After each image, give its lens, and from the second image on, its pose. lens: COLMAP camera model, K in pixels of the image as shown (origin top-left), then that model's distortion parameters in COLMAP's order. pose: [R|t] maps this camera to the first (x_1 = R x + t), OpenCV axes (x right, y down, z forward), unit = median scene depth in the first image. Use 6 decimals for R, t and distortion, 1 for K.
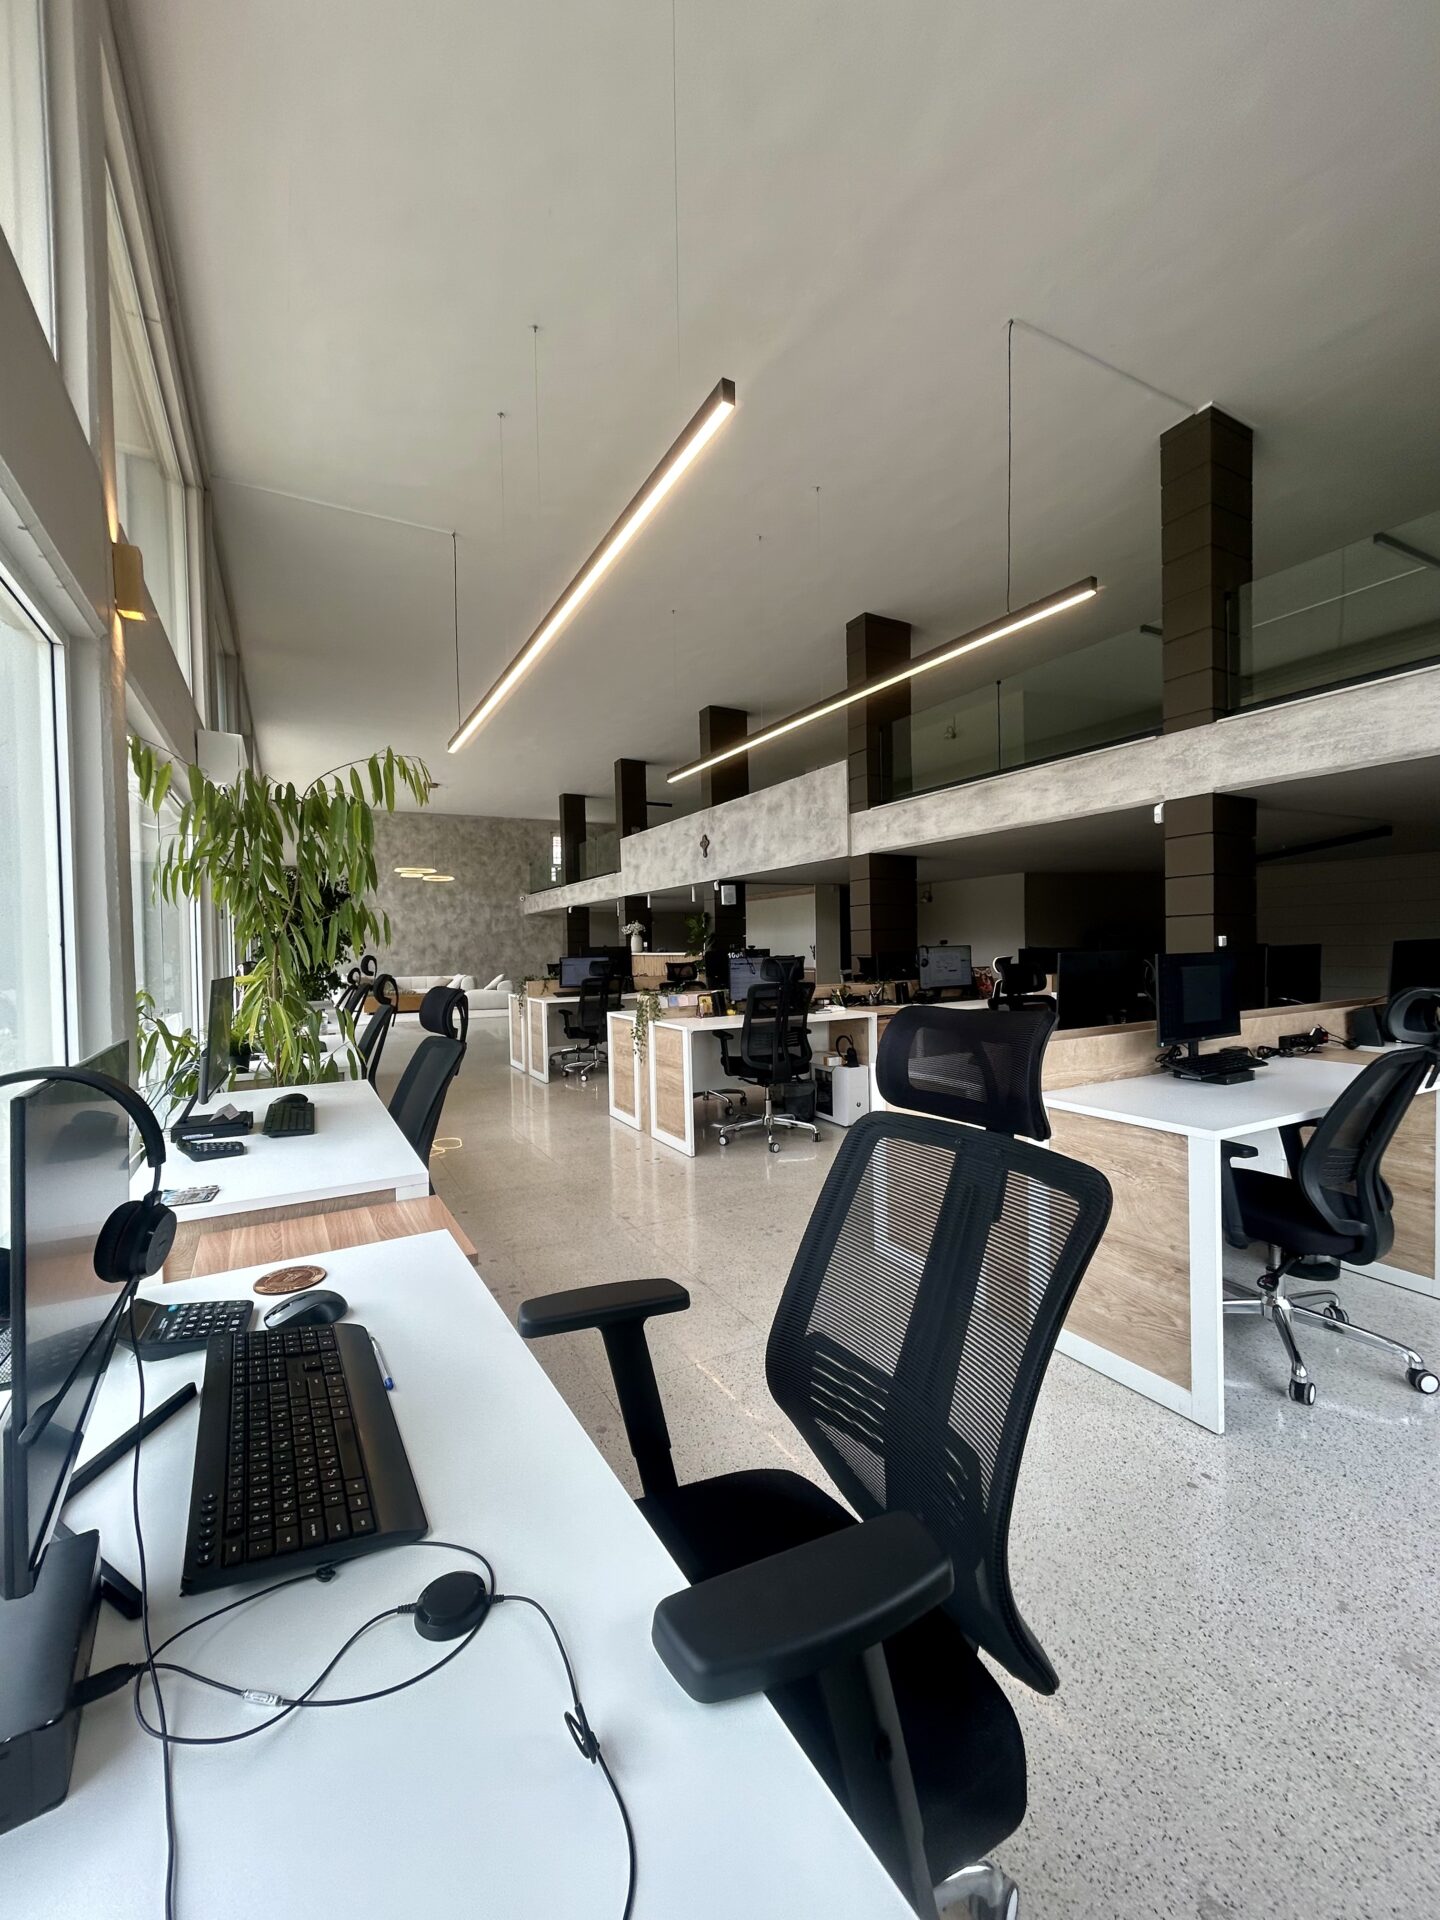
lens RADIAL K [[763.8, 0, 715.4], [0, 763.8, 960.5], [0, 0, 1]] dist [0.004321, -0.001190]
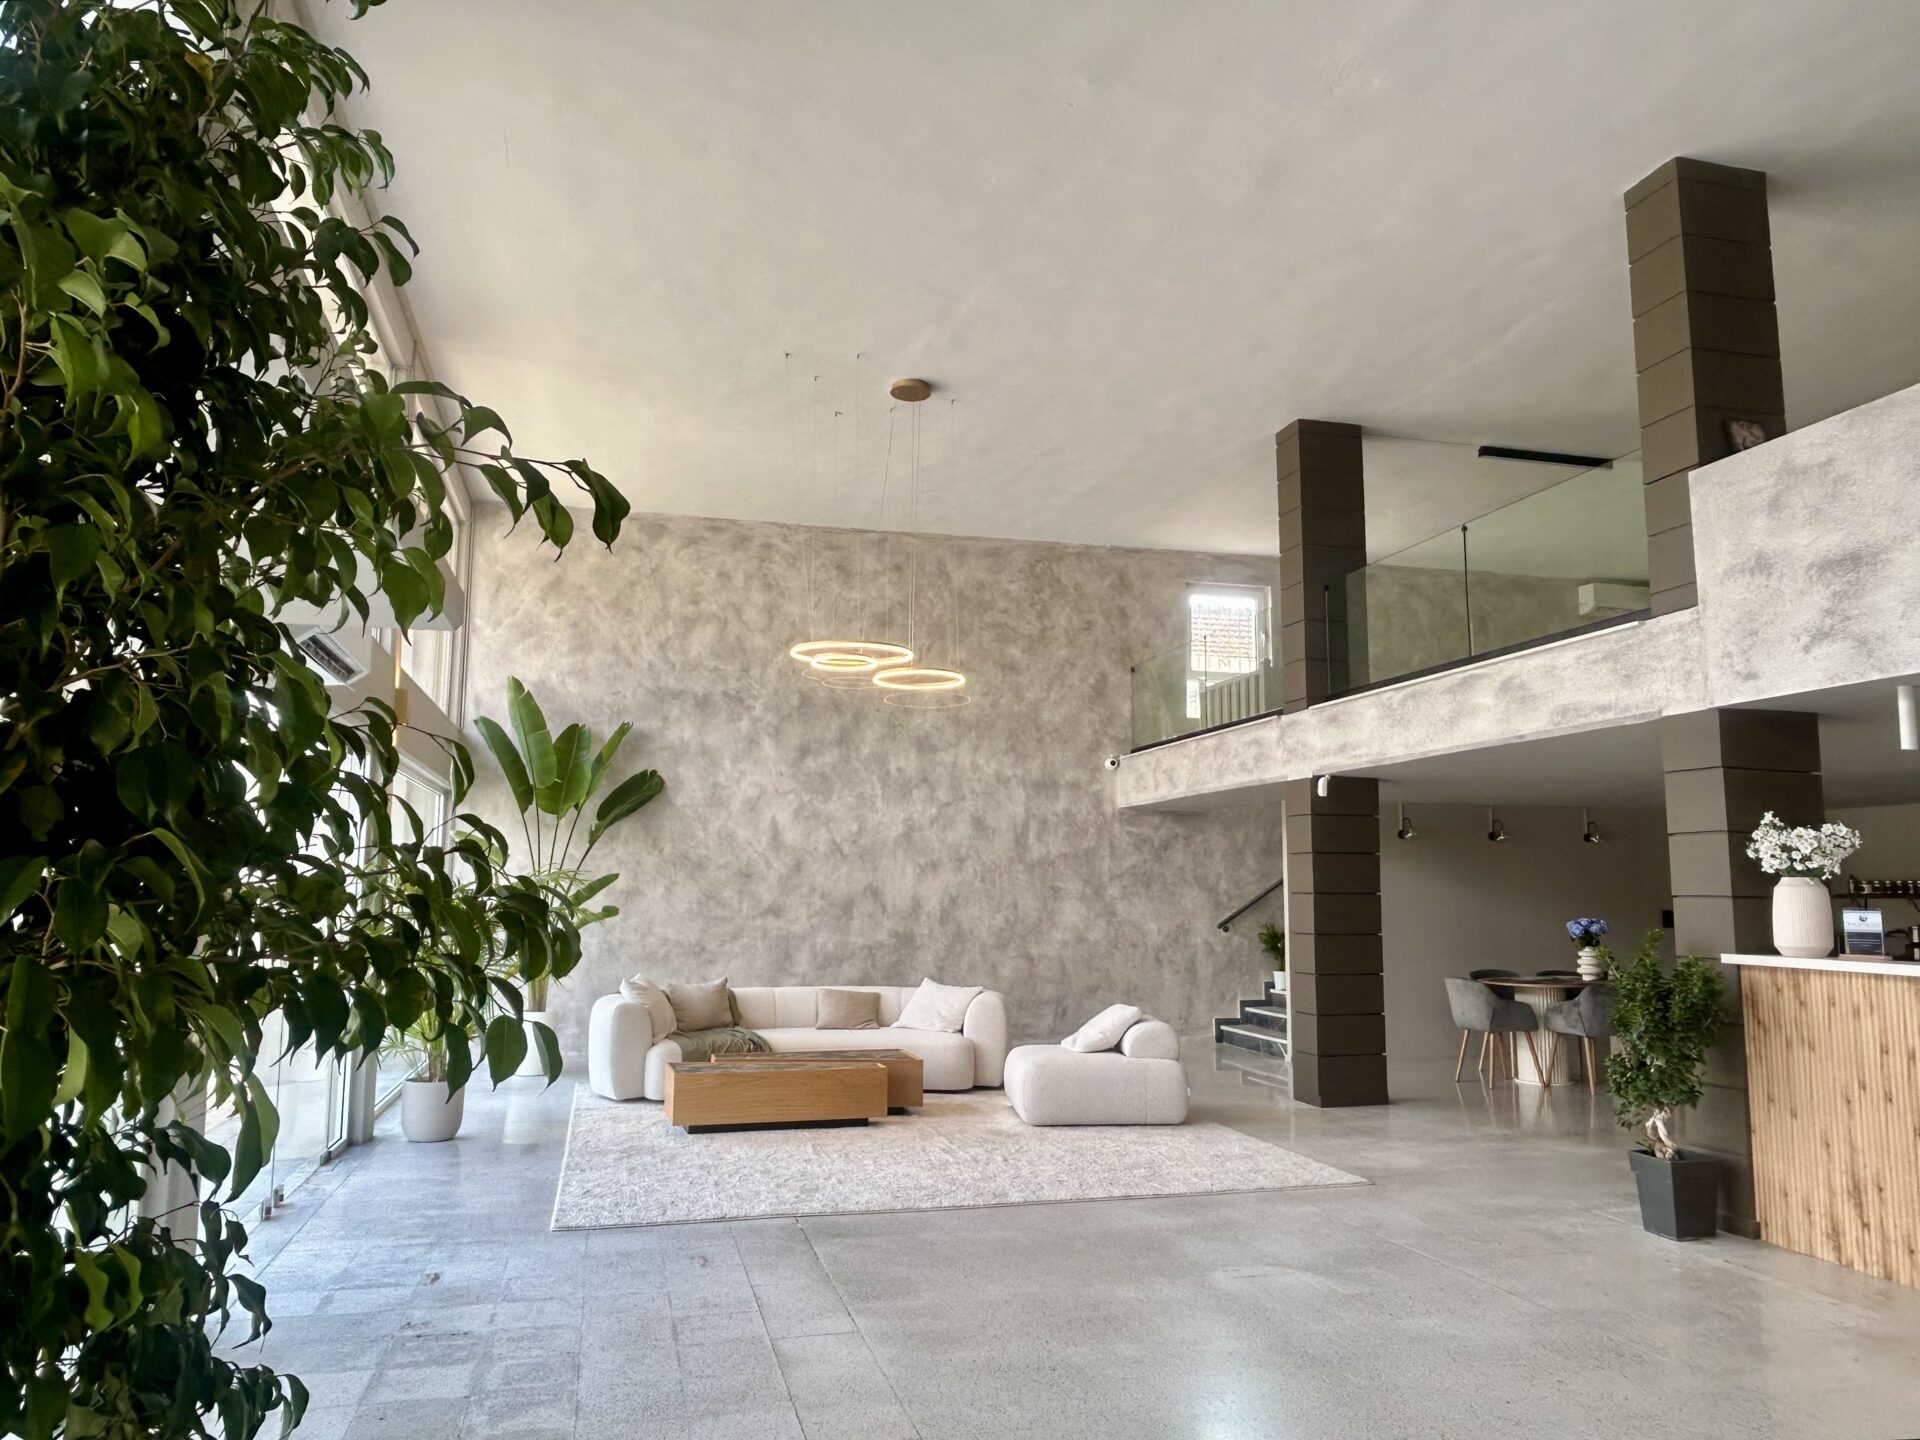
lens RADIAL K [[1313.9, 0, 959.4], [0, 1313.9, 724.2], [0, 0, 1]] dist [-0.003400, -0.014091]
pose [[0.969916, -0.005940, -0.243368, -0.180213], [-0.029054, 0.989732, -0.139949, -0.012195], [0.241701, 0.142810, 0.959784, 0.409996]]
